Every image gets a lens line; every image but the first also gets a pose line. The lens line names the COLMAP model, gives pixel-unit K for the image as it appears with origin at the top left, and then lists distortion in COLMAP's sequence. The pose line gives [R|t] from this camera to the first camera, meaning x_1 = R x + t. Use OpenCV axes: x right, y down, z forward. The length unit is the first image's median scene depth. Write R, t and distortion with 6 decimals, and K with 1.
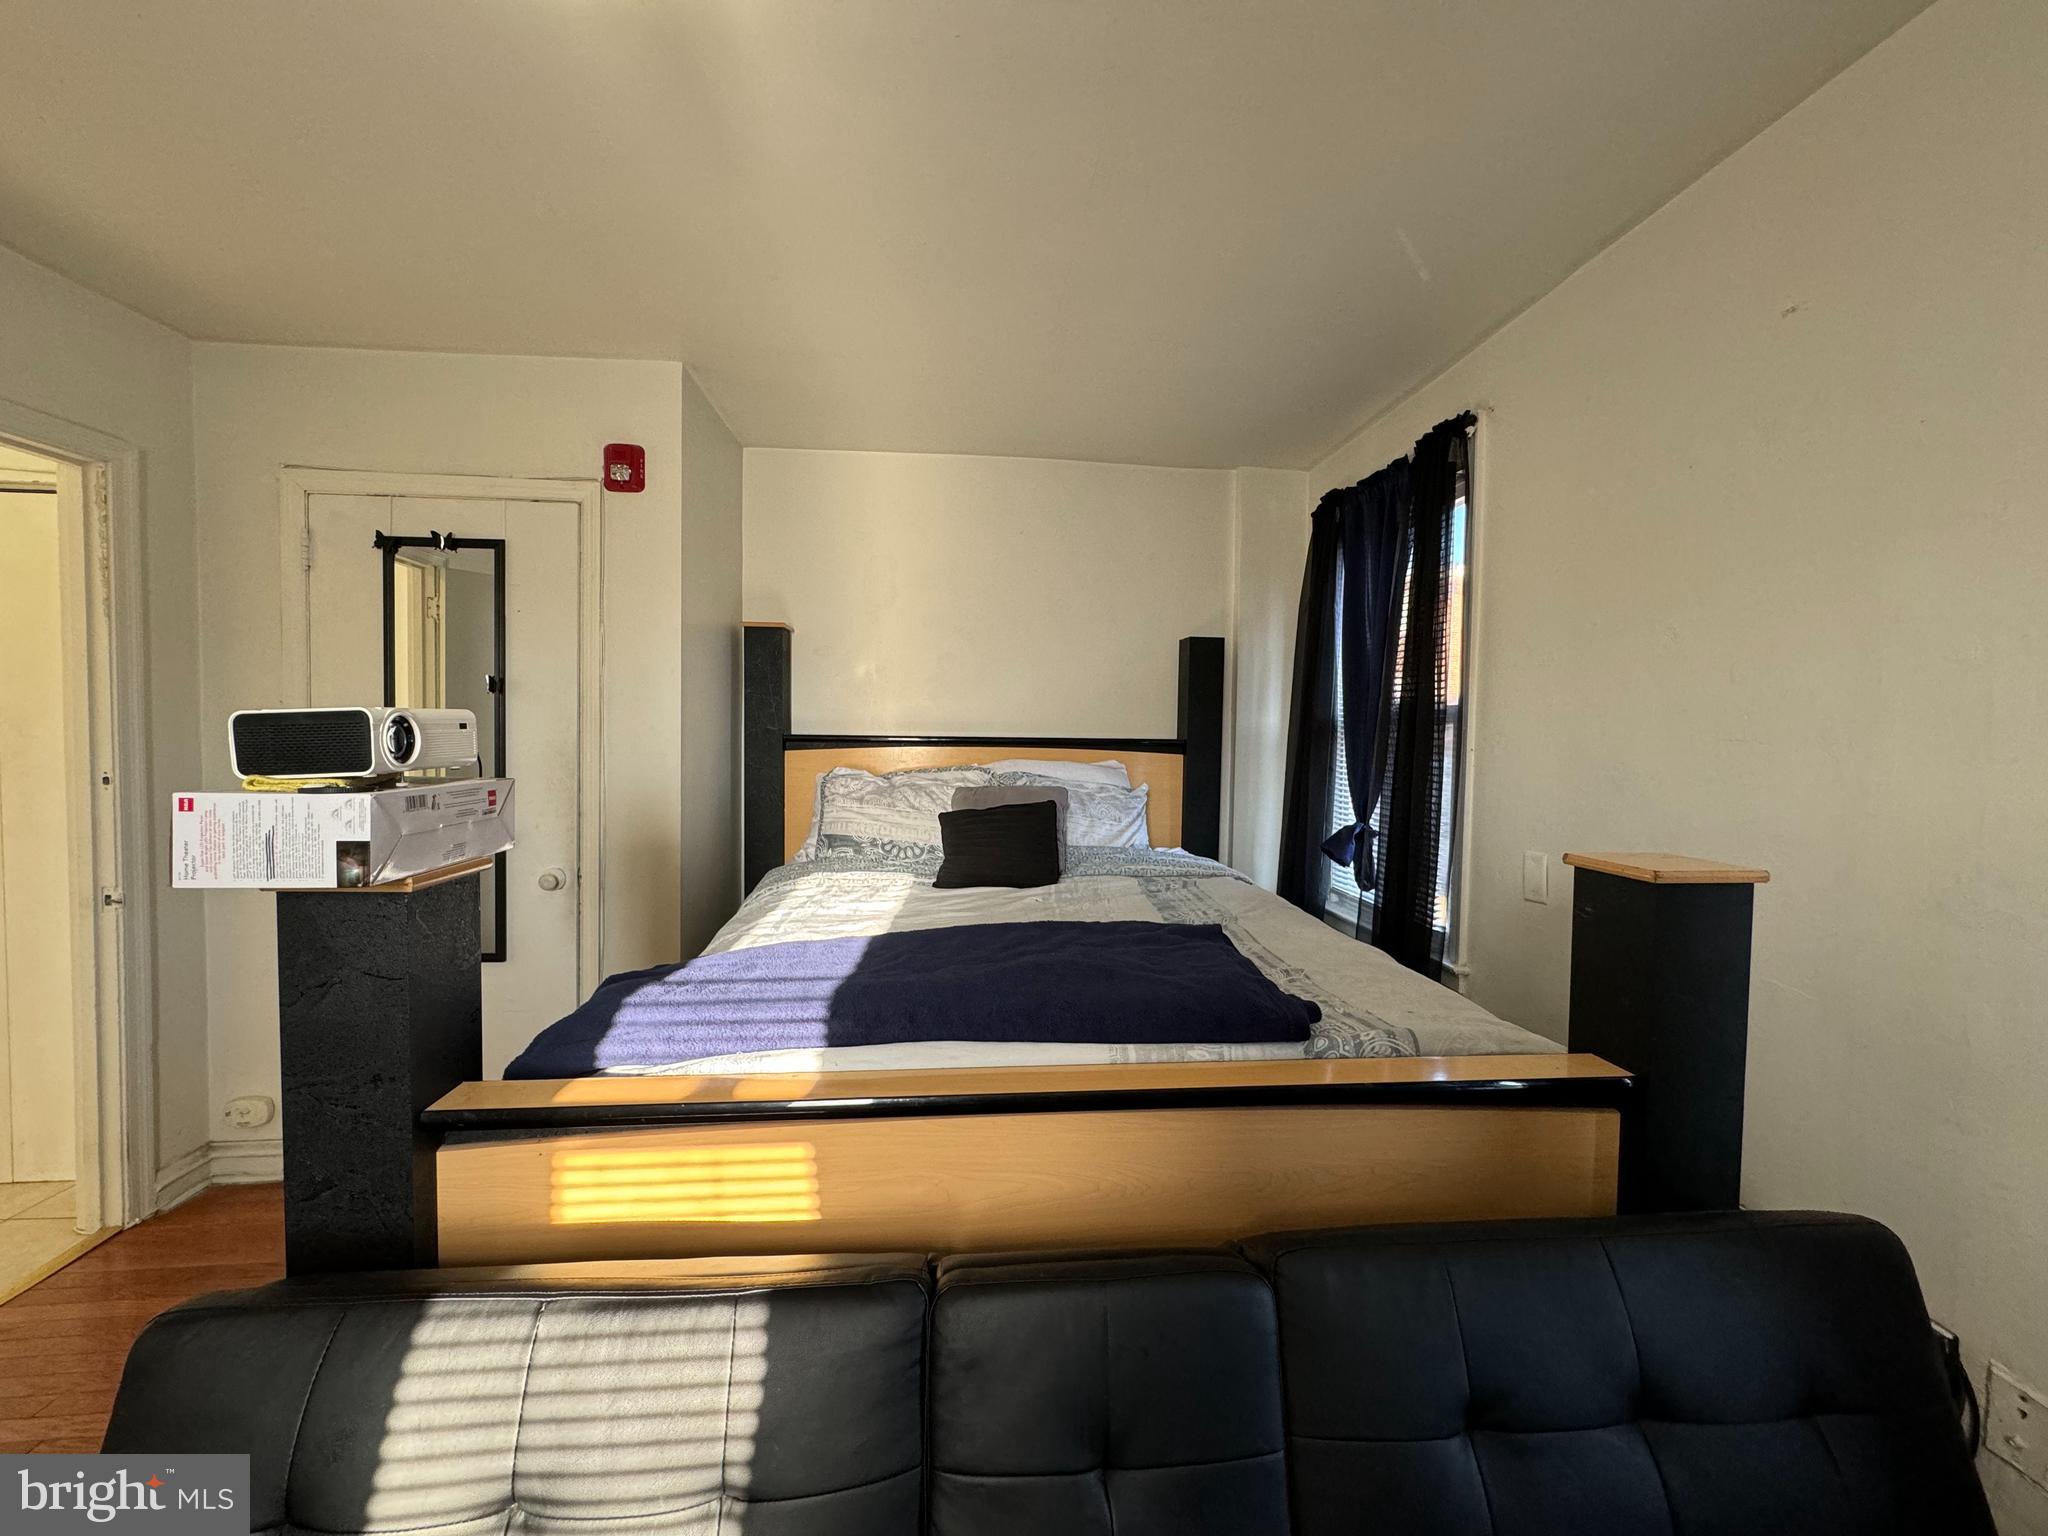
lens RADIAL K [[814.3, 0, 1023.3], [0, 814.3, 762.4], [0, 0, 1]] dist [-0.001819, 0.000438]
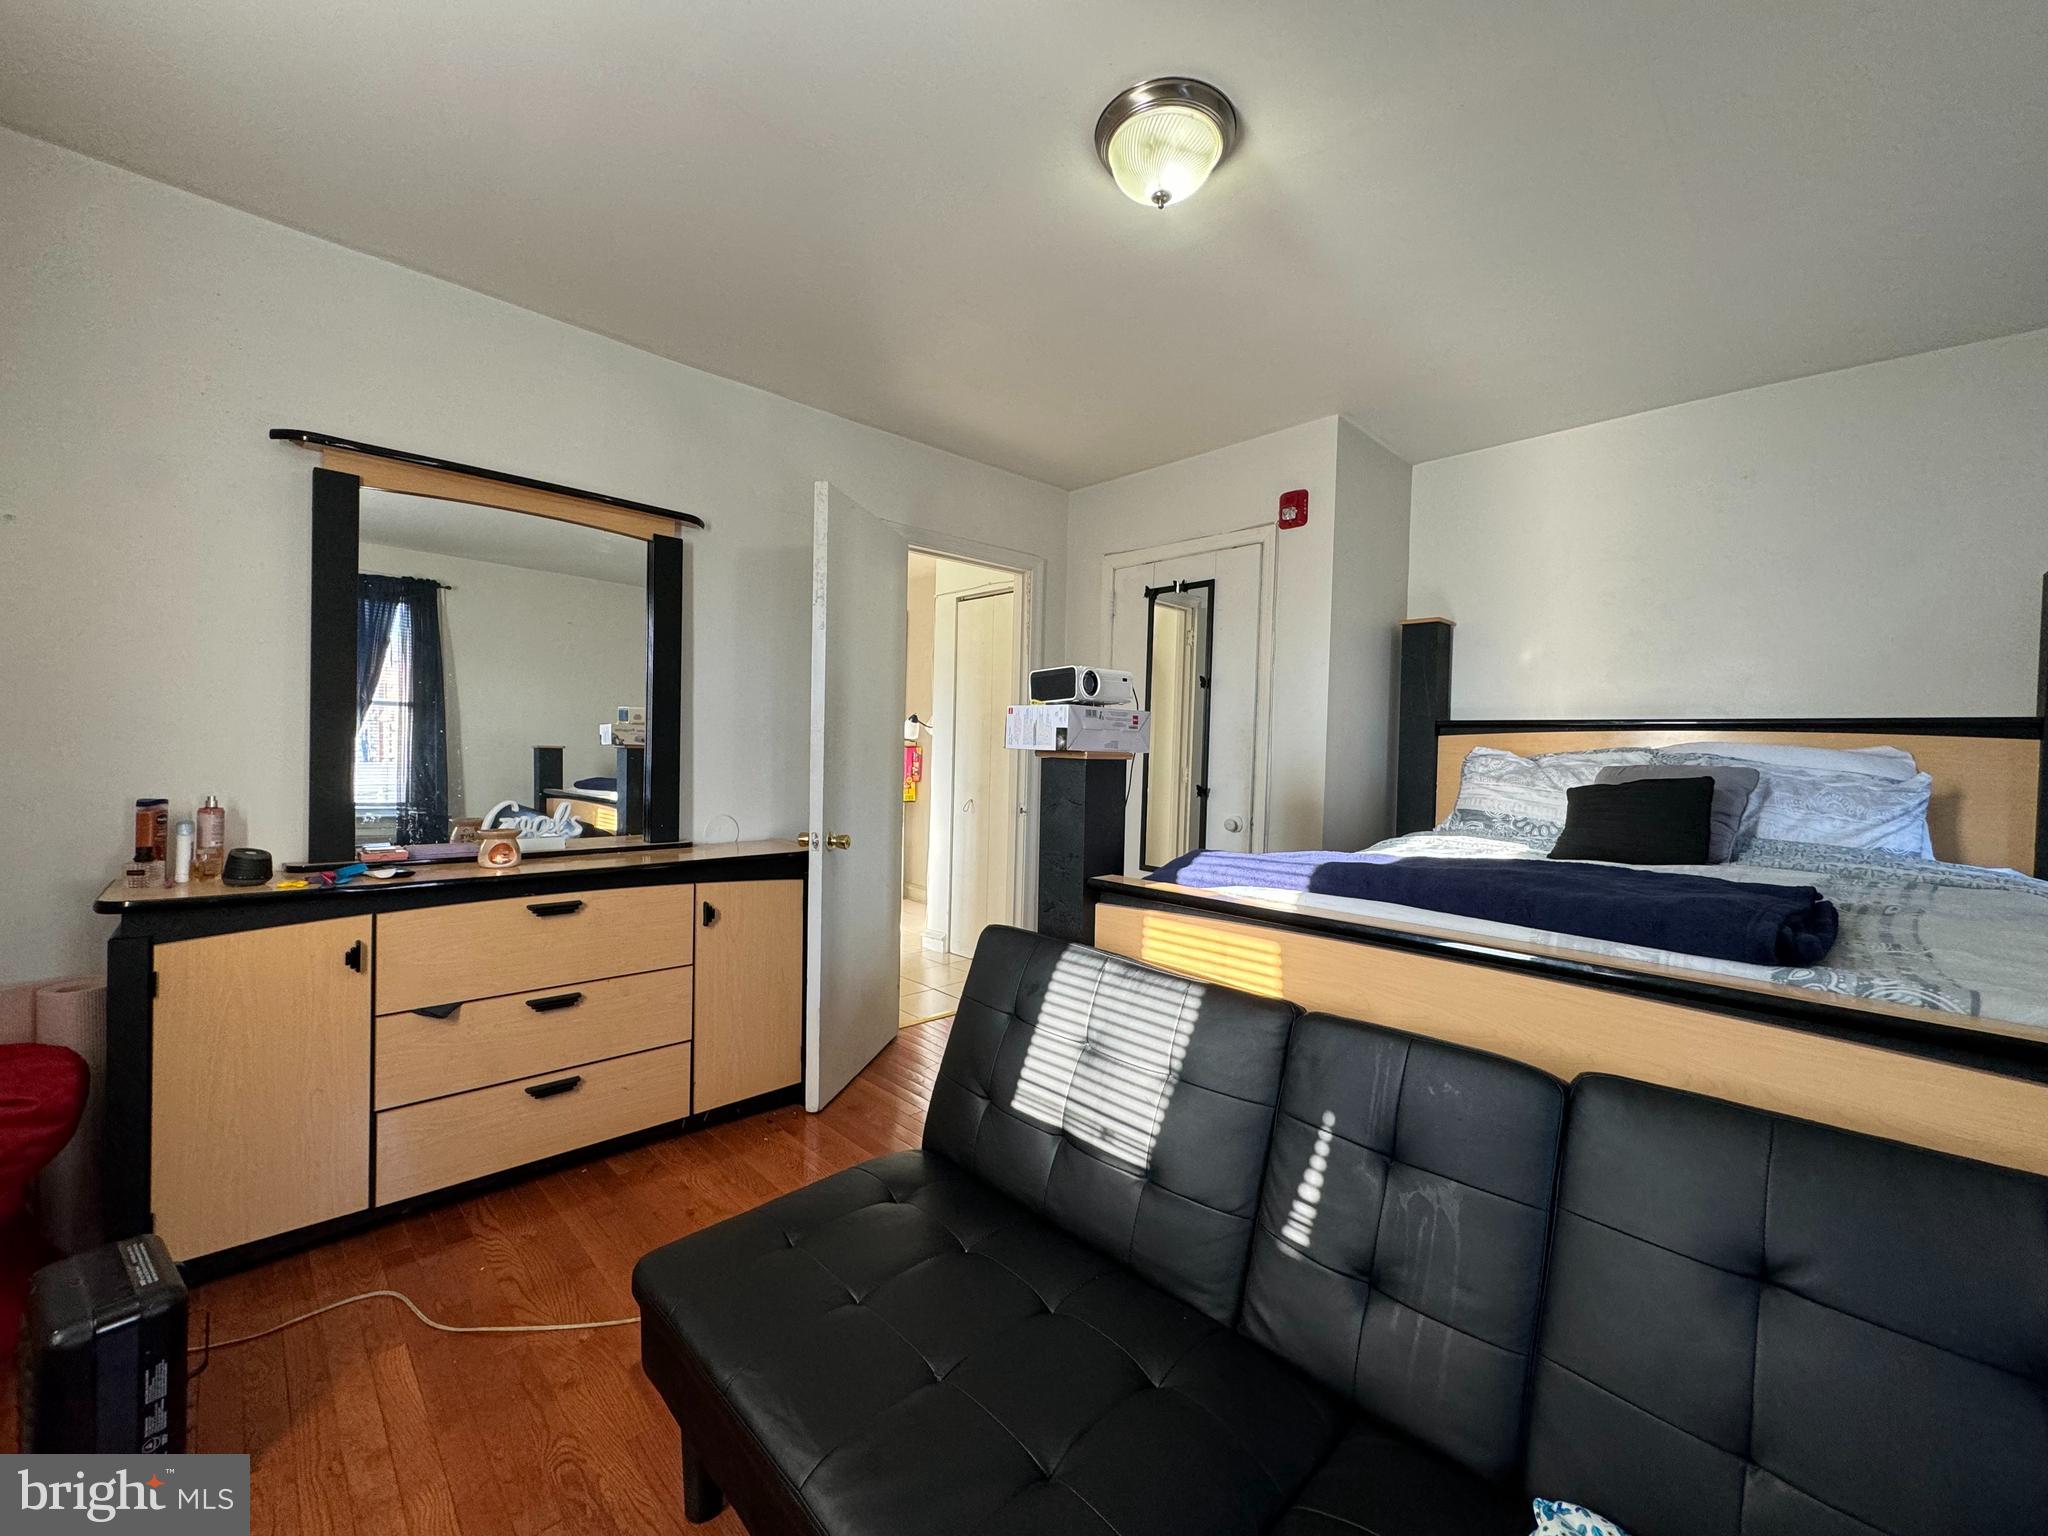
lens RADIAL K [[814.3, 0, 1023.3], [0, 814.3, 762.4], [0, 0, 1]] dist [-0.001819, 0.000438]
pose [[0.631188, 0.017504, -0.775432, 0.250513], [-0.044242, 0.998930, -0.013464, 0.076321], [0.774367, 0.042805, 0.631288, -0.130578]]
